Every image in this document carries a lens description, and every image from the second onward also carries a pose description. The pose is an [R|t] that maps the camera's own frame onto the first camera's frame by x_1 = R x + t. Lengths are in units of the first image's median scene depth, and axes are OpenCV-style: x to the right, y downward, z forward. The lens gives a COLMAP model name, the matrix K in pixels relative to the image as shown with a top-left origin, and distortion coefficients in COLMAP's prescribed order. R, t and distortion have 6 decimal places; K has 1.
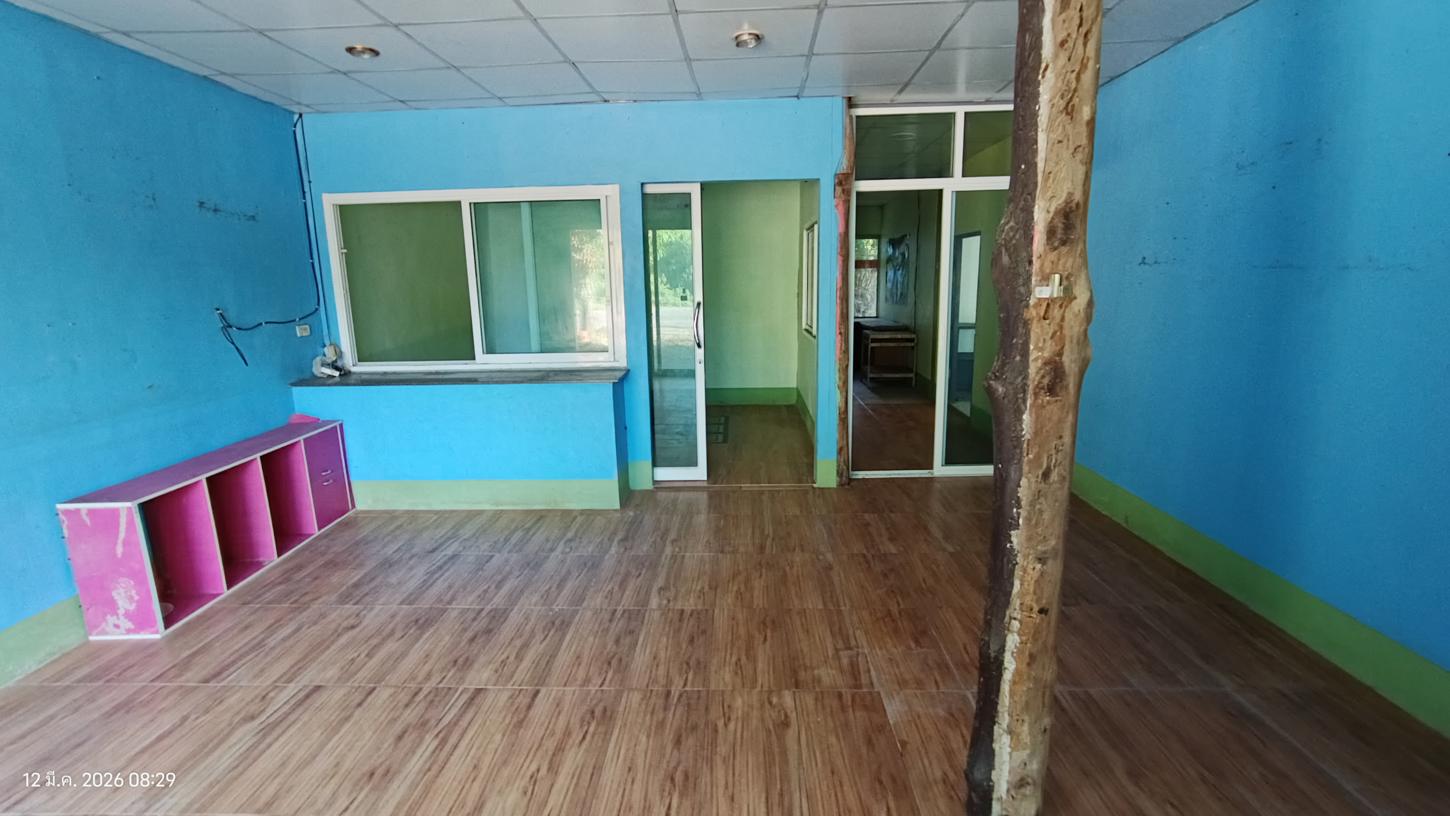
lens RADIAL K [[663.5, 0, 725.5], [0, 663.5, 408.9], [0, 0, 1]] dist [-0.005203, -0.002131]
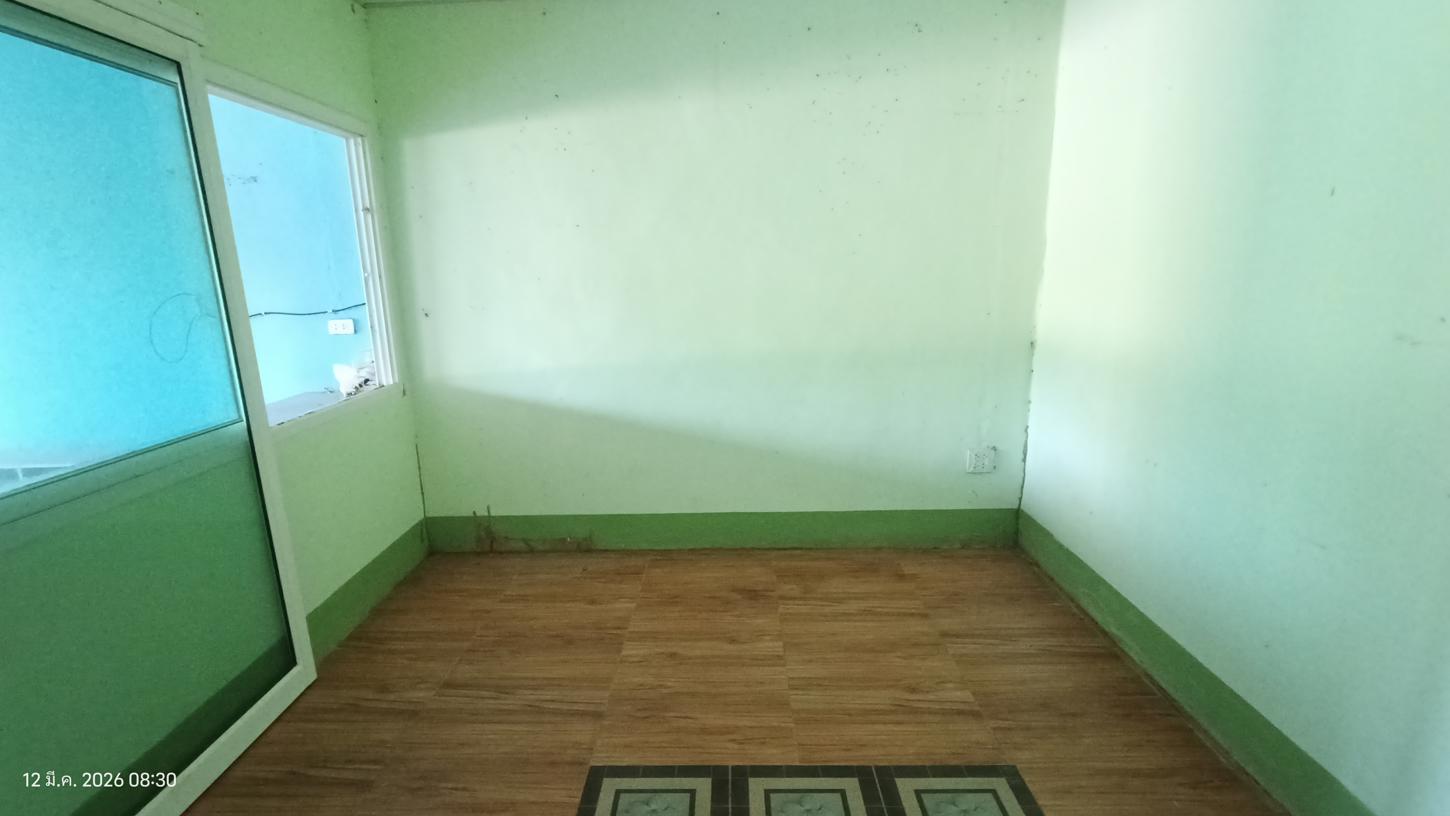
lens RADIAL K [[663.5, 0, 723.3], [0, 663.5, 411.2], [0, 0, 1]] dist [-0.005203, -0.002131]
pose [[0.020932, 0.235683, -0.971605, 0.141704], [-0.184943, 0.955958, 0.227903, -0.104663], [0.982526, 0.174921, 0.063598, 0.584848]]
